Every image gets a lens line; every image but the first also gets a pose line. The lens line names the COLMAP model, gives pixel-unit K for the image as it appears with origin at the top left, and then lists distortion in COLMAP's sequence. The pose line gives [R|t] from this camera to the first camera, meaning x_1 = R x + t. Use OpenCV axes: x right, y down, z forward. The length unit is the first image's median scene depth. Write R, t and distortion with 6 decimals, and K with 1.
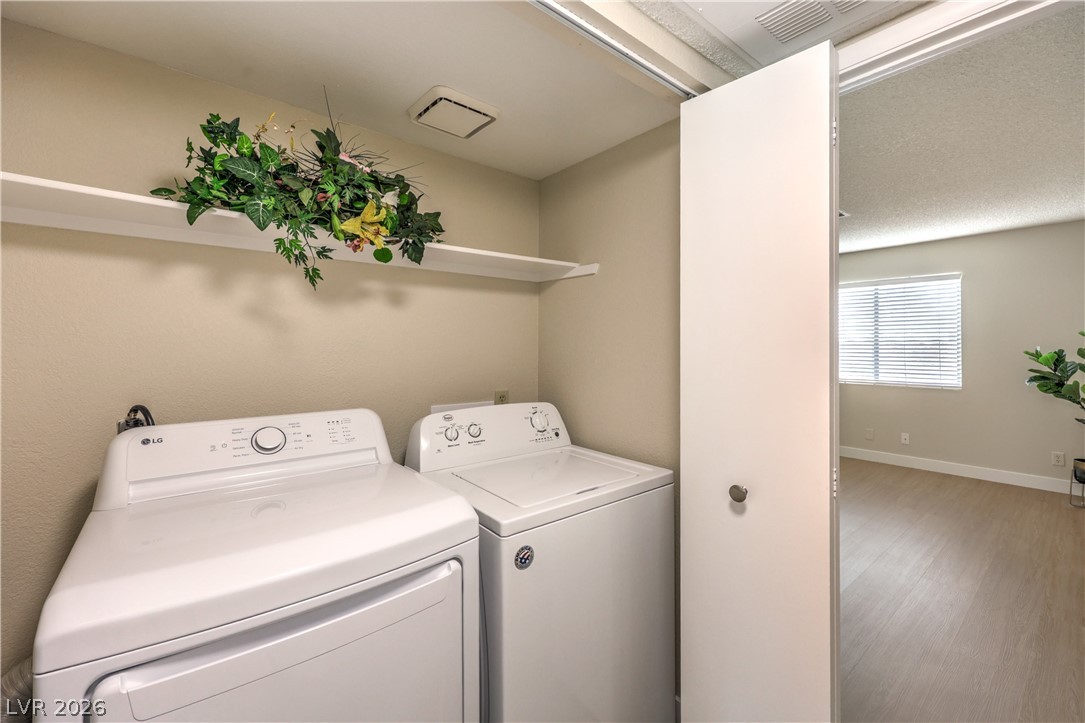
lens RADIAL K [[444.0, 0, 547.6], [0, 444.0, 356.9], [0, 0, 1]] dist [-0.000377, 0.000025]
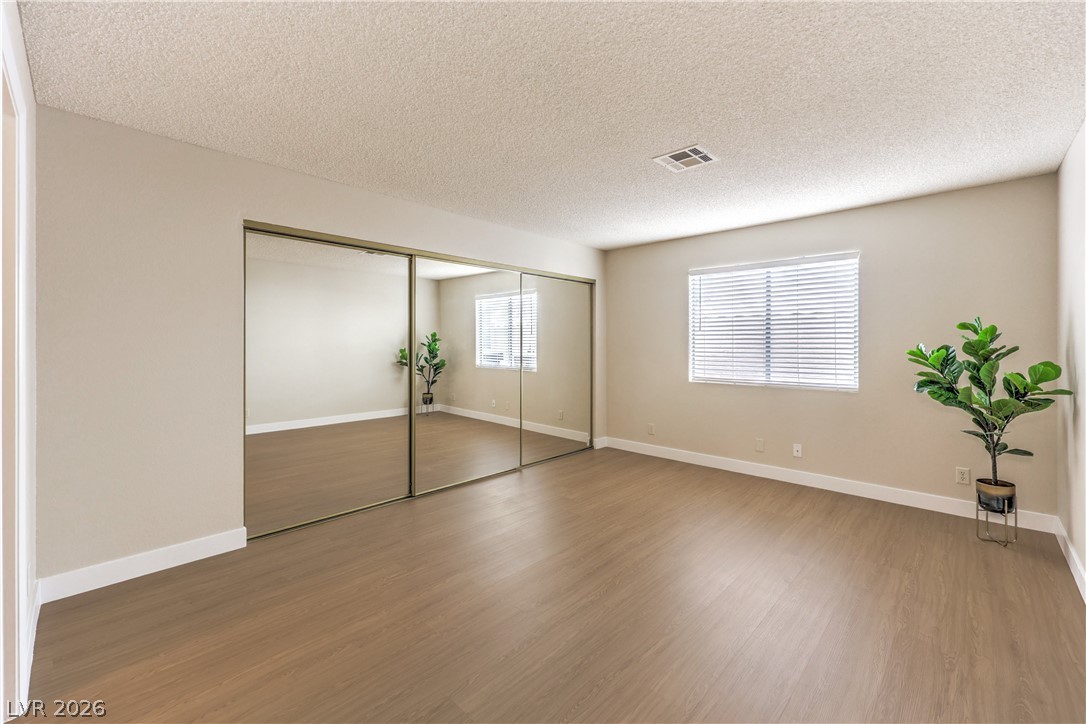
lens RADIAL K [[435.9, 0, 543.0], [0, 435.9, 362.0], [0, 0, 1]] dist [-0.004203, -0.000210]
pose [[0.994133, -0.000849, 0.108159, 0.262946], [-0.000564, 0.999915, 0.013029, 0.007509], [-0.108161, -0.013014, 0.994048, 0.261038]]
